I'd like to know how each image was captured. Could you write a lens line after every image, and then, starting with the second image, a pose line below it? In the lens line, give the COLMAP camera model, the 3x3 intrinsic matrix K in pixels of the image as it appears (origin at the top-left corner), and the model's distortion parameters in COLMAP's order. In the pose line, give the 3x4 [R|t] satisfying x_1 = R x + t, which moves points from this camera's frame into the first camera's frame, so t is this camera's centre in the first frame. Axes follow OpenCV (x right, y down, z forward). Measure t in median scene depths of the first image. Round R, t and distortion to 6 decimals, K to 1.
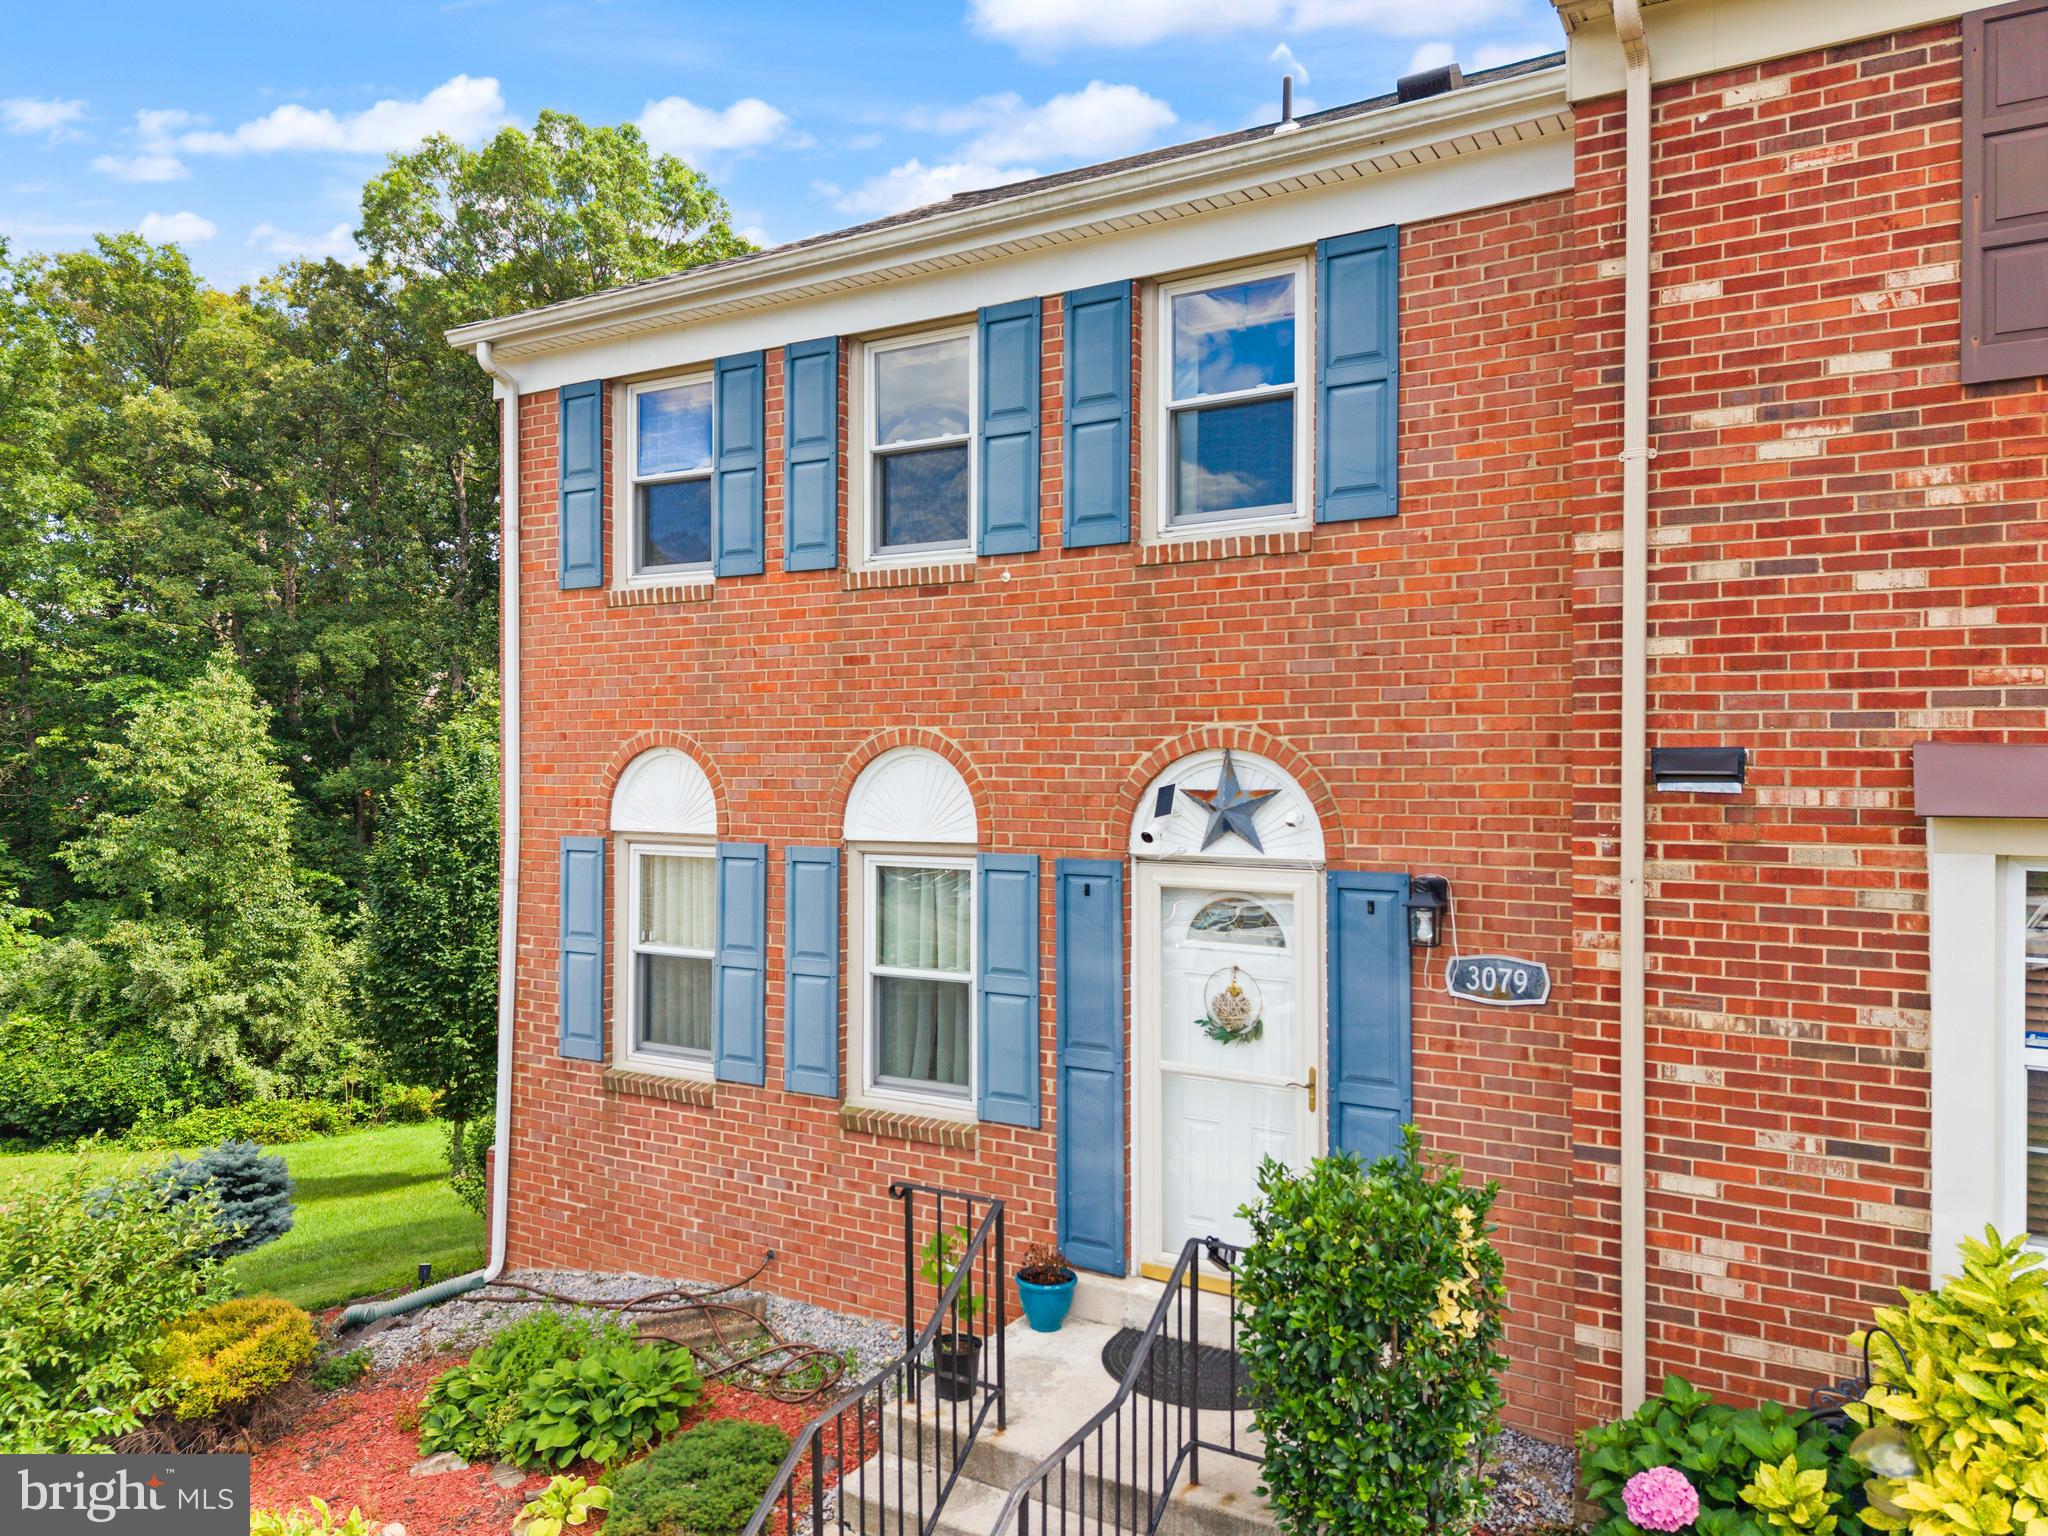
lens RADIAL K [[1442.1, 0, 1022.4], [0, 1442.1, 764.4], [0, 0, 1]] dist [0.008366, -0.001197]
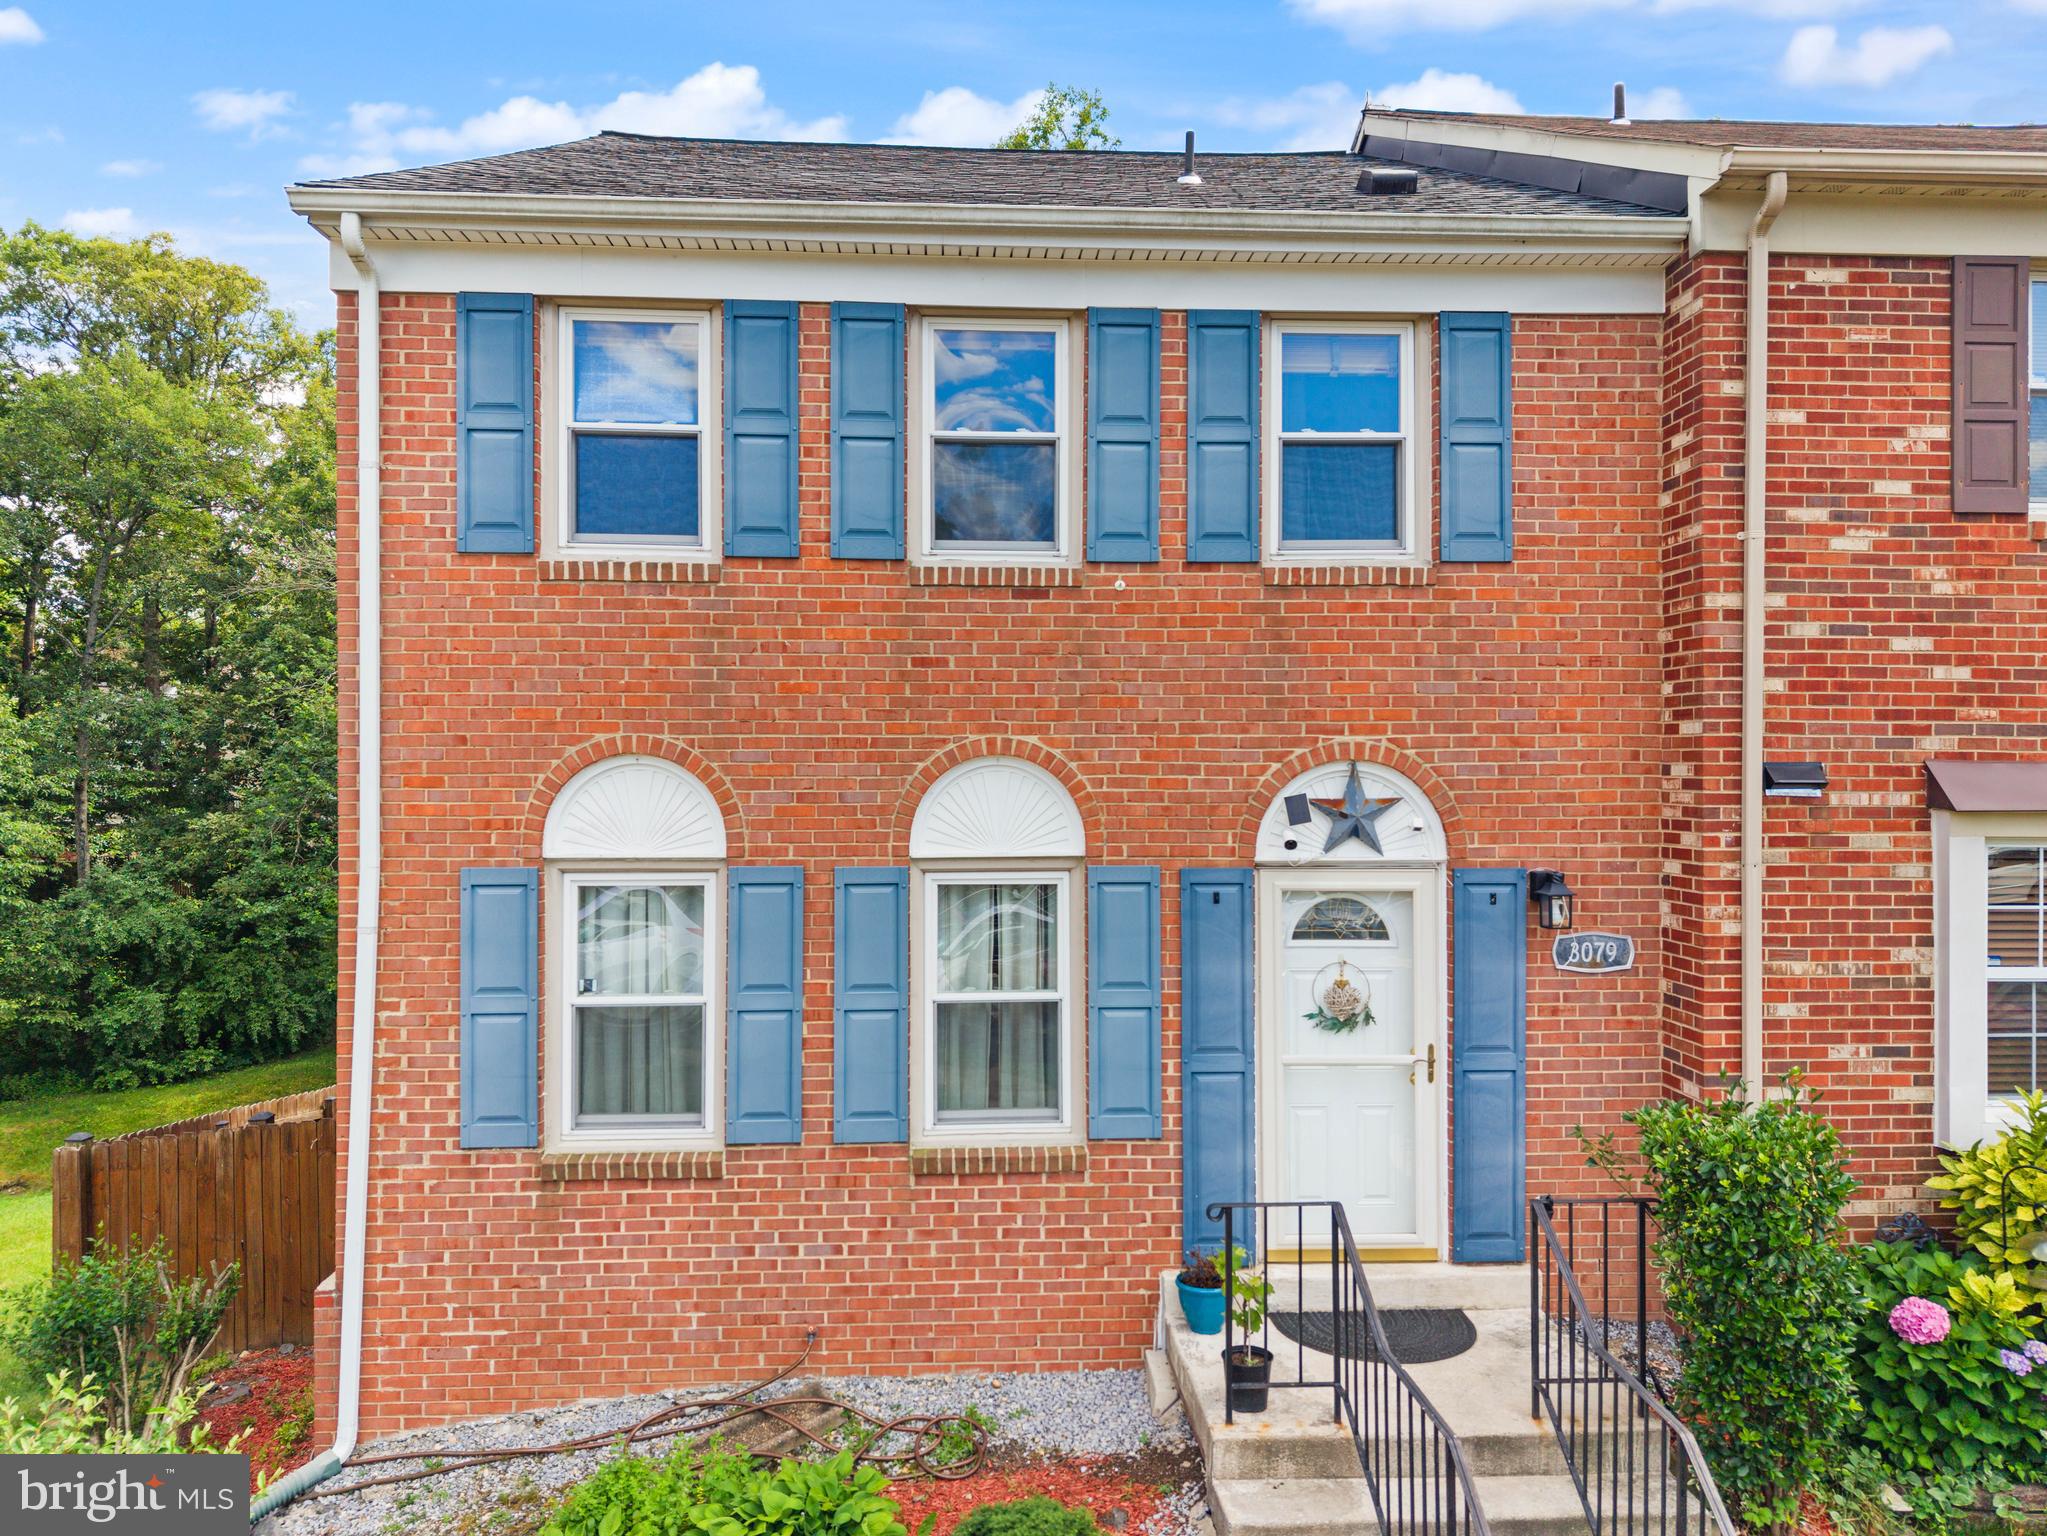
lens RADIAL K [[1427.4, 0, 1025.2], [0, 1427.4, 774.1], [0, 0, 1]] dist [0.003586, 0.004269]
pose [[0.824622, -0.002447, 0.565679, -0.820942], [0.000565, 0.999994, 0.003503, -0.005692], [-0.565684, -0.002569, 0.824618, 0.307480]]
